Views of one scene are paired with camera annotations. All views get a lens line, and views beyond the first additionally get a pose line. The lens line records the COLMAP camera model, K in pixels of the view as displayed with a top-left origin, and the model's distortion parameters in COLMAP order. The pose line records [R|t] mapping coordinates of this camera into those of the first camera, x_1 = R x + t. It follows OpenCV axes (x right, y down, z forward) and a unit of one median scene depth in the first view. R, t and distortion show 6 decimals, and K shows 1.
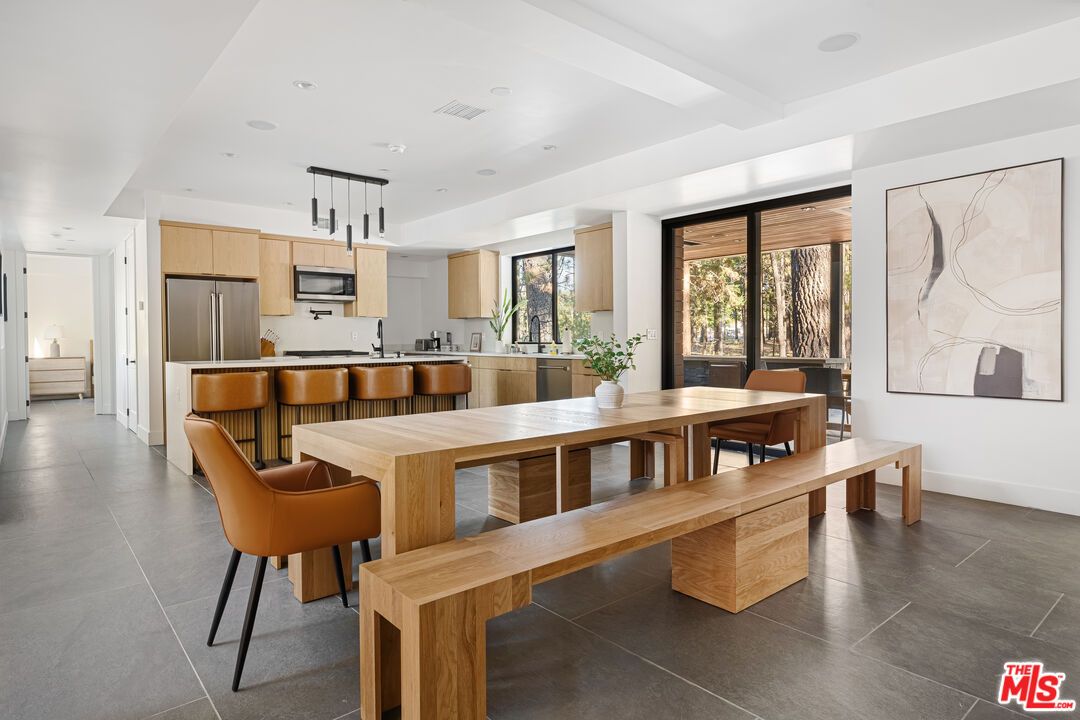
lens RADIAL K [[606.1, 0, 571.8], [0, 606.1, 341.9], [0, 0, 1]] dist [-0.012576, -0.000384]
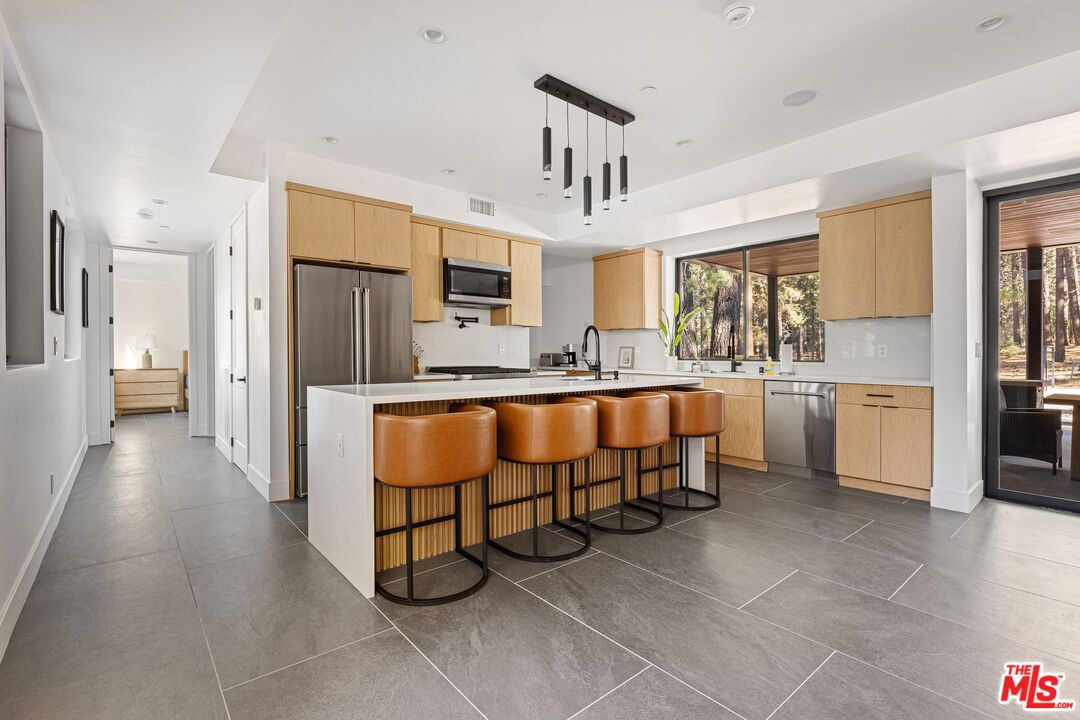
lens RADIAL K [[479.3, 0, 544.4], [0, 479.3, 355.8], [0, 0, 1]] dist [-0.014048, 0.000895]
pose [[0.999706, 0.010683, -0.021745, -0.298880], [-0.010681, 0.999943, 0.000164, -0.001198], [0.021745, 0.000068, 0.999764, 0.363443]]
